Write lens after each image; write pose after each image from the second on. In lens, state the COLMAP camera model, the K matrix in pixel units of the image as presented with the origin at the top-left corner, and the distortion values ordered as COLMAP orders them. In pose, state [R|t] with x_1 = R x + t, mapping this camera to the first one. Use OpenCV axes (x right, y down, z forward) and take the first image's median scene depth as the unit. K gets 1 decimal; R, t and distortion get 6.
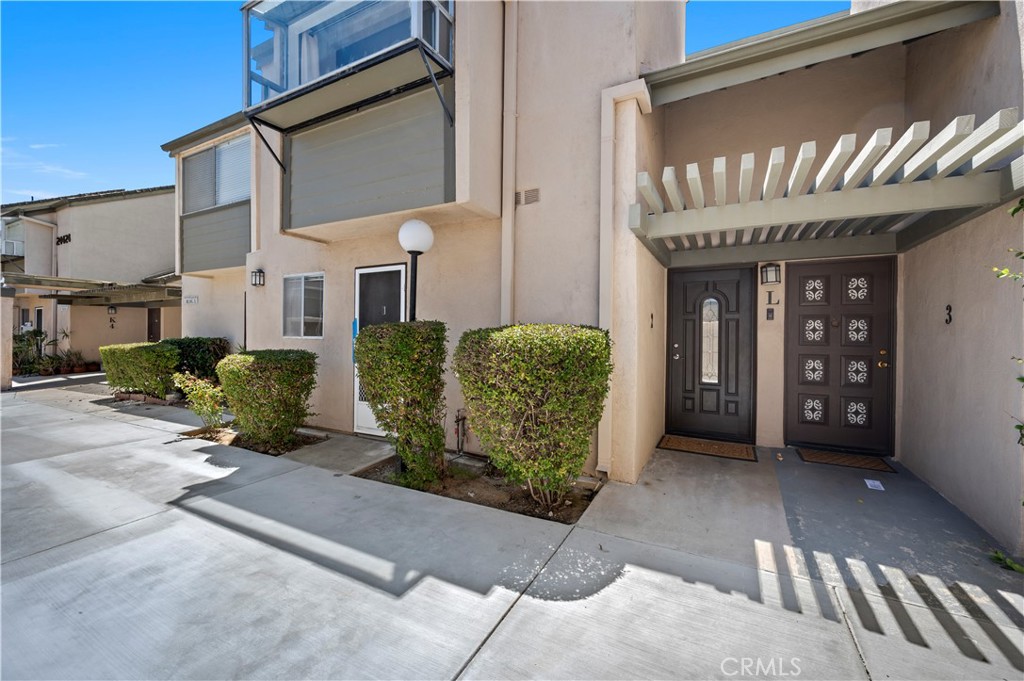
lens RADIAL K [[408.6, 0, 511.2], [0, 408.6, 336.4], [0, 0, 1]] dist [-0.001918, 0.000697]
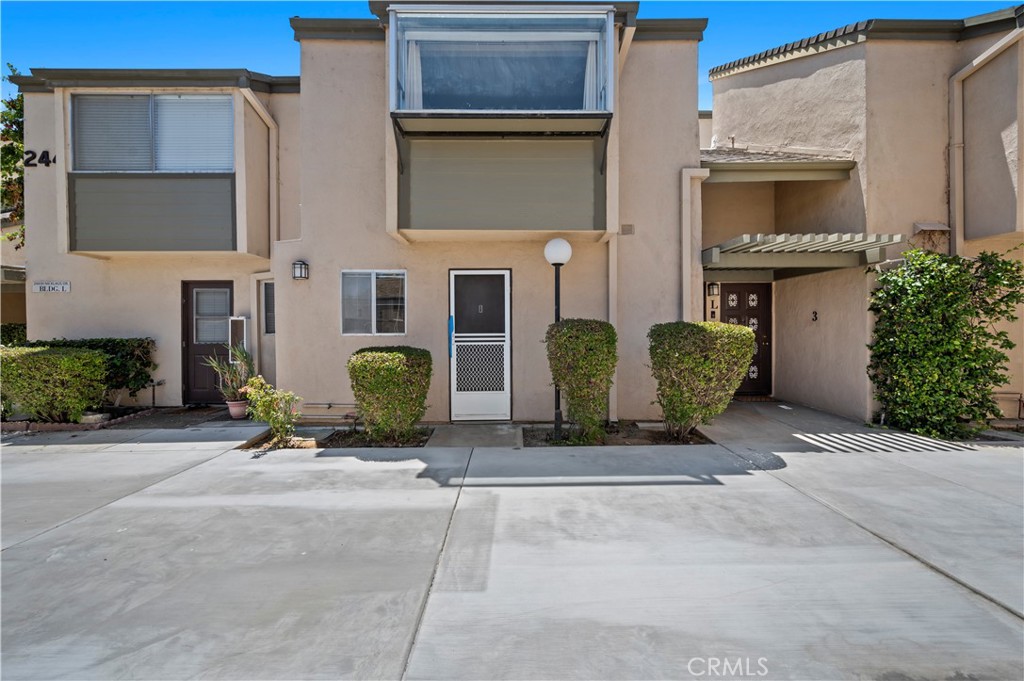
lens RADIAL K [[408.6, 0, 505.3], [0, 408.6, 332.9], [0, 0, 1]] dist [-0.001918, 0.000697]
pose [[0.879754, -0.015371, 0.475180, -1.030597], [0.013696, 0.999882, 0.006988, -0.005678], [-0.475231, 0.000360, 0.879861, -0.029952]]
